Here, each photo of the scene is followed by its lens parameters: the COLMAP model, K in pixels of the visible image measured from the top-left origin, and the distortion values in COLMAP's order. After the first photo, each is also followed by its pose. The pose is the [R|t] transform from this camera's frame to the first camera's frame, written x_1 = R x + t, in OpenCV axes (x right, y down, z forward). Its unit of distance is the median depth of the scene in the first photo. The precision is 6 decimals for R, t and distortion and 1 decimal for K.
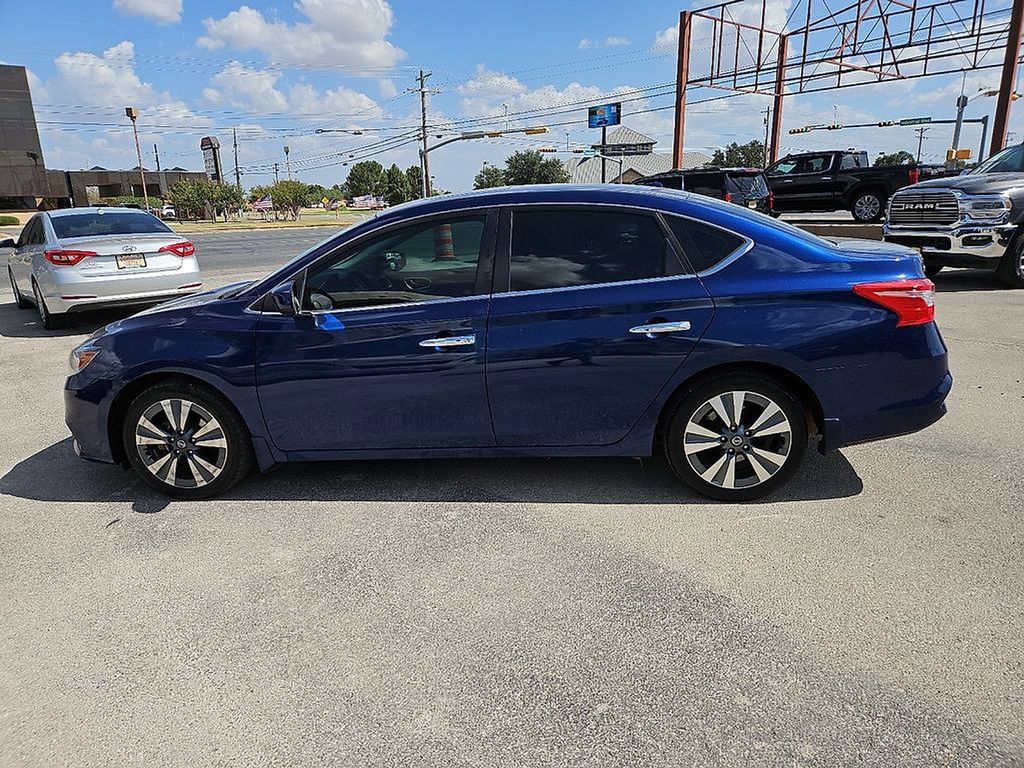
lens RADIAL K [[705.1, 0, 504.3], [0, 705.1, 387.6], [0, 0, 1]] dist [0.072625, -0.070995]
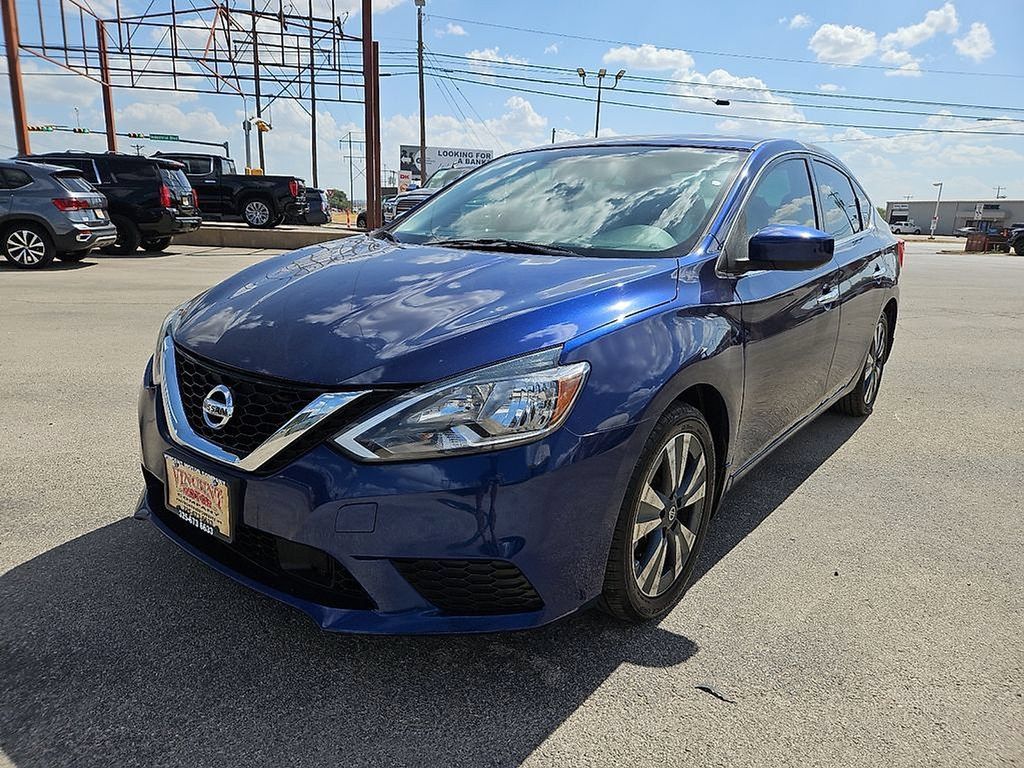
lens RADIAL K [[691.7, 0, 512.0], [0, 691.7, 384.0], [0, 0, 1]] dist [0.073022, -0.070528]
pose [[0.508488, -0.153958, 0.847194, -0.142601], [0.173116, 0.982075, 0.074565, -0.012422], [-0.843488, 0.108747, 0.526025, 0.119013]]
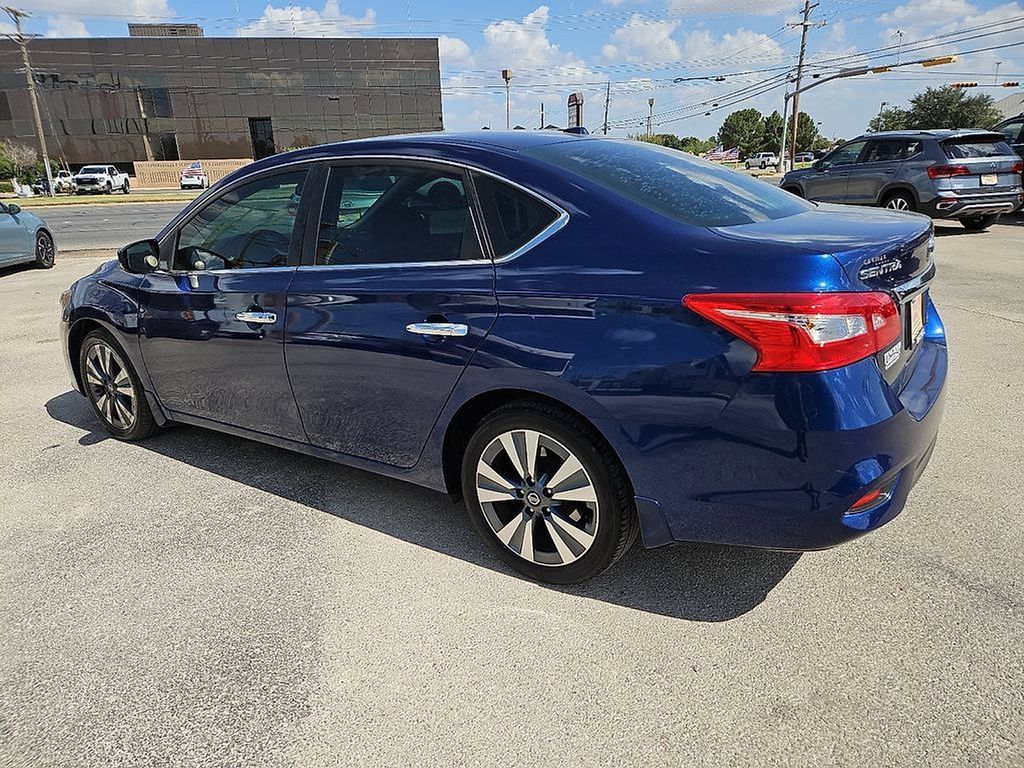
lens RADIAL K [[705.1, 0, 504.3], [0, 705.1, 387.6], [0, 0, 1]] dist [0.072625, -0.070995]
pose [[0.865901, 0.146935, -0.478148, 0.084764], [-0.117747, 0.988897, 0.090655, -0.012988], [0.486160, -0.022198, 0.873588, 0.050317]]
